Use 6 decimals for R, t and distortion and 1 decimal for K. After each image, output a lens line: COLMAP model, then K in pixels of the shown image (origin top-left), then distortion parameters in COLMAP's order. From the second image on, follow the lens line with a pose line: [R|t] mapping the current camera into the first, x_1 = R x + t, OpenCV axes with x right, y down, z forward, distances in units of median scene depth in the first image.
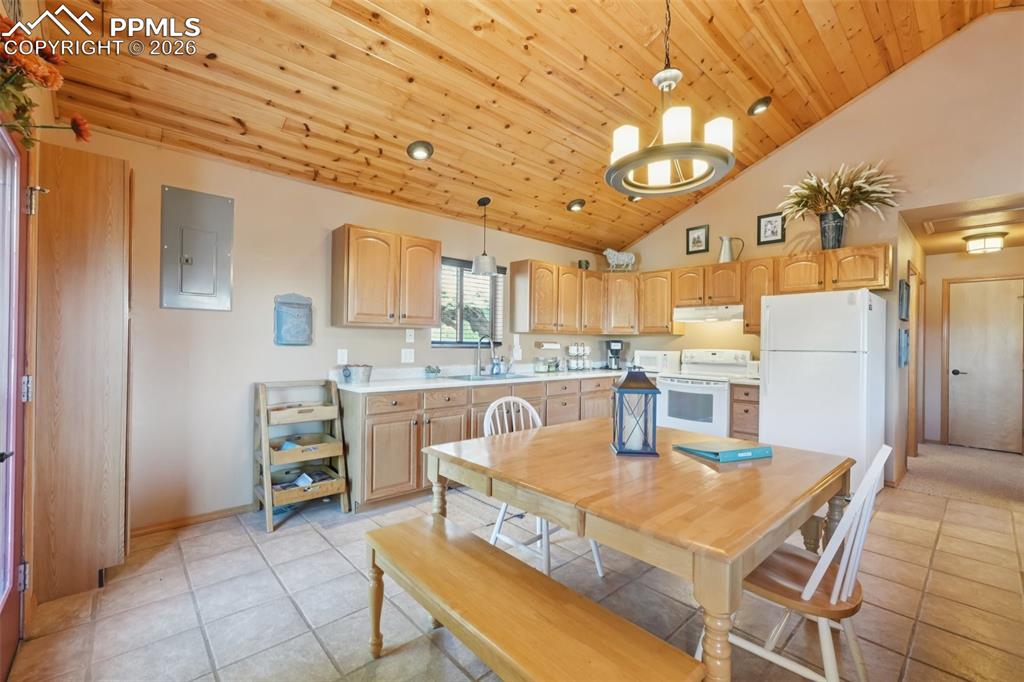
lens RADIAL K [[433.2, 0, 512.7], [0, 433.2, 340.3], [0, 0, 1]] dist [-0.002900, 0.002746]
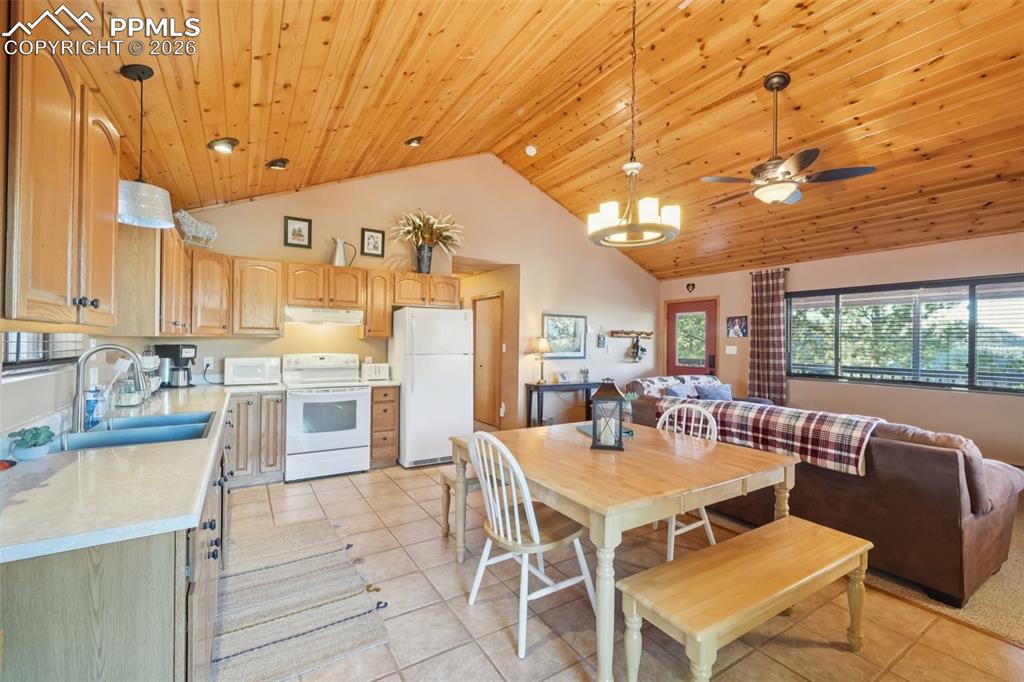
lens RADIAL K [[433.2, 0, 512.7], [0, 433.2, 340.3], [0, 0, 1]] dist [-0.002900, 0.002746]
pose [[0.181911, -0.008403, 0.983279, -0.482291], [-0.011839, 0.999872, 0.010735, -0.028800], [-0.983244, -0.013594, 0.181789, 0.501427]]
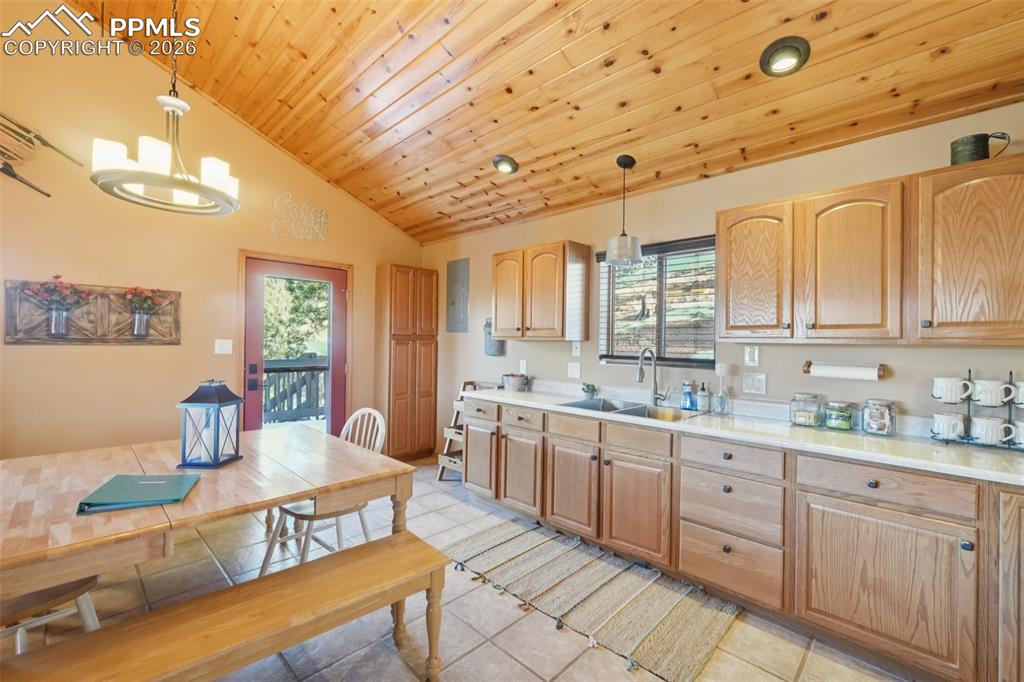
lens RADIAL K [[433.2, 0, 512.7], [0, 433.2, 340.3], [0, 0, 1]] dist [-0.002900, 0.002746]
pose [[0.058912, -0.014989, -0.998151, 0.648158], [-0.010197, 0.999826, -0.015616, -0.011646], [0.998211, 0.011098, 0.058749, 0.791366]]
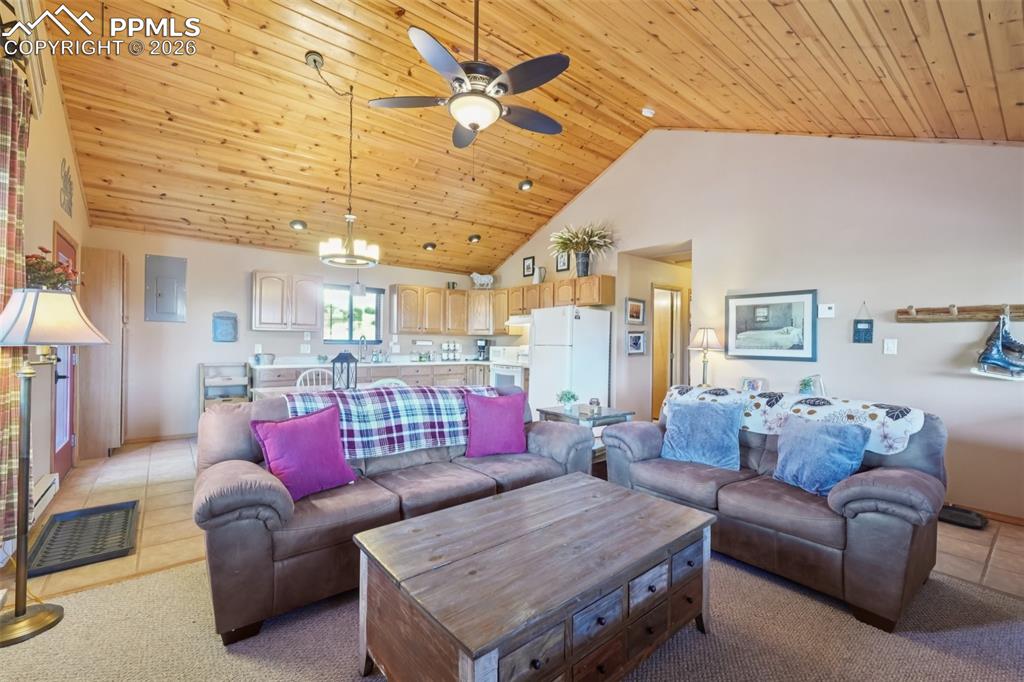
lens RADIAL K [[433.2, 0, 512.7], [0, 433.2, 340.3], [0, 0, 1]] dist [-0.002900, 0.002746]
pose [[0.997971, -0.002243, -0.063624, 0.588340], [0.002149, 0.999997, -0.001539, 0.008629], [0.063627, 0.001399, 0.997973, -0.501622]]
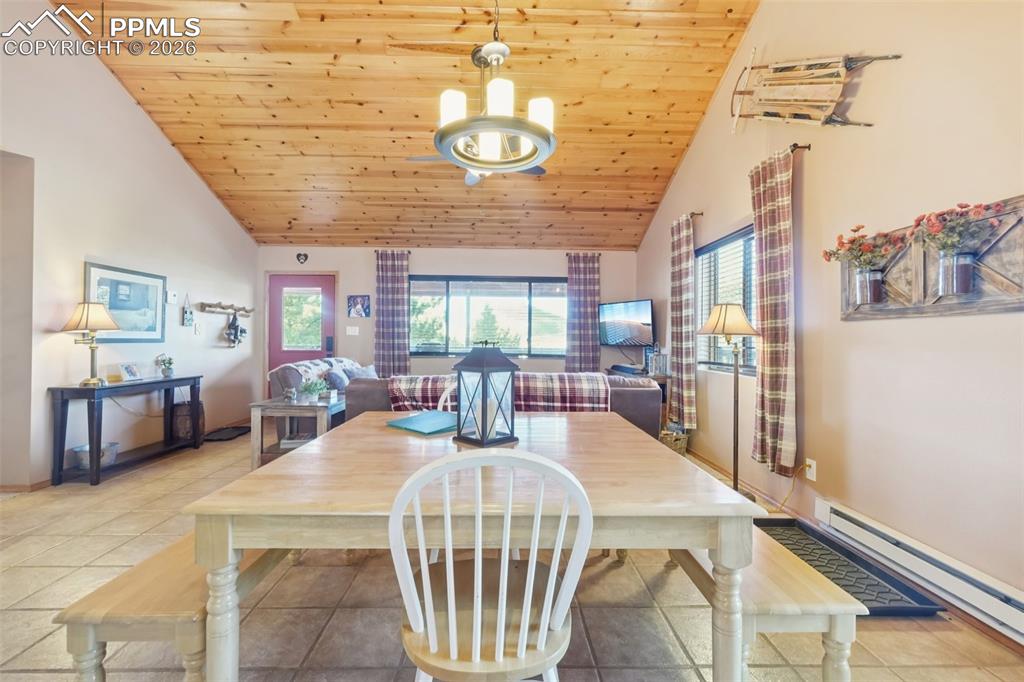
lens RADIAL K [[437.5, 0, 507.5], [0, 437.5, 339.2], [0, 0, 1]] dist [-0.002258, 0.000418]
pose [[-0.749743, -0.020092, 0.661424, -0.155133], [-0.022131, 0.999741, 0.005283, 0.024874], [-0.661359, -0.010677, -0.749994, 0.779914]]
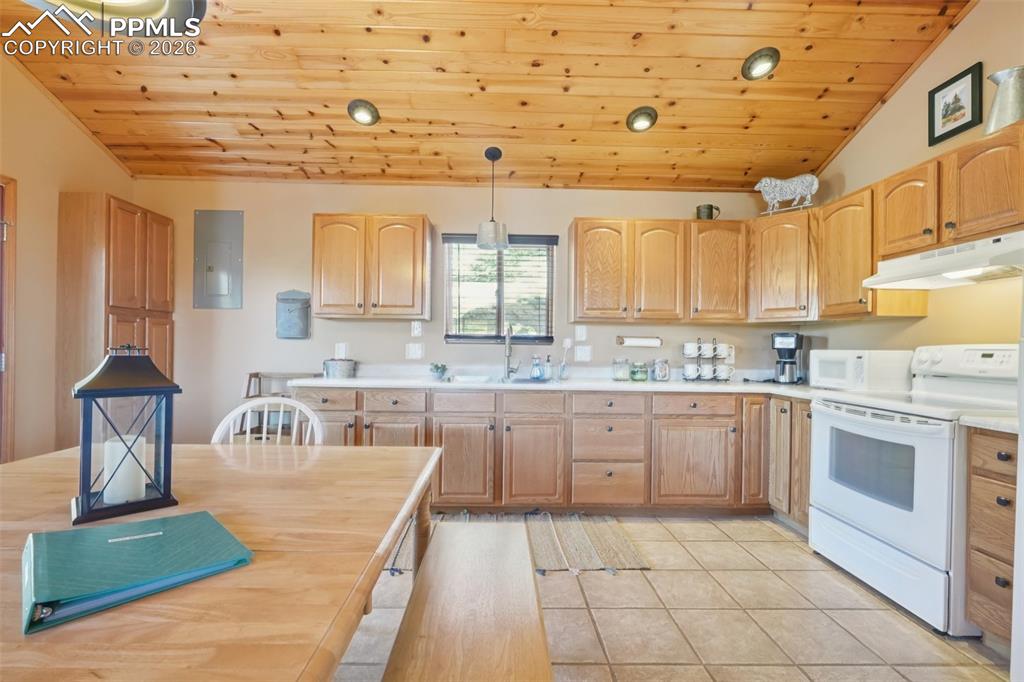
lens RADIAL K [[441.4, 0, 504.3], [0, 441.4, 344.7], [0, 0, 1]] dist [-0.001445, 0.001396]
pose [[0.751006, -0.007964, -0.660248, 0.478137], [0.000174, 0.999930, -0.011863, 0.031614], [0.660296, 0.008794, 0.750954, 0.432024]]
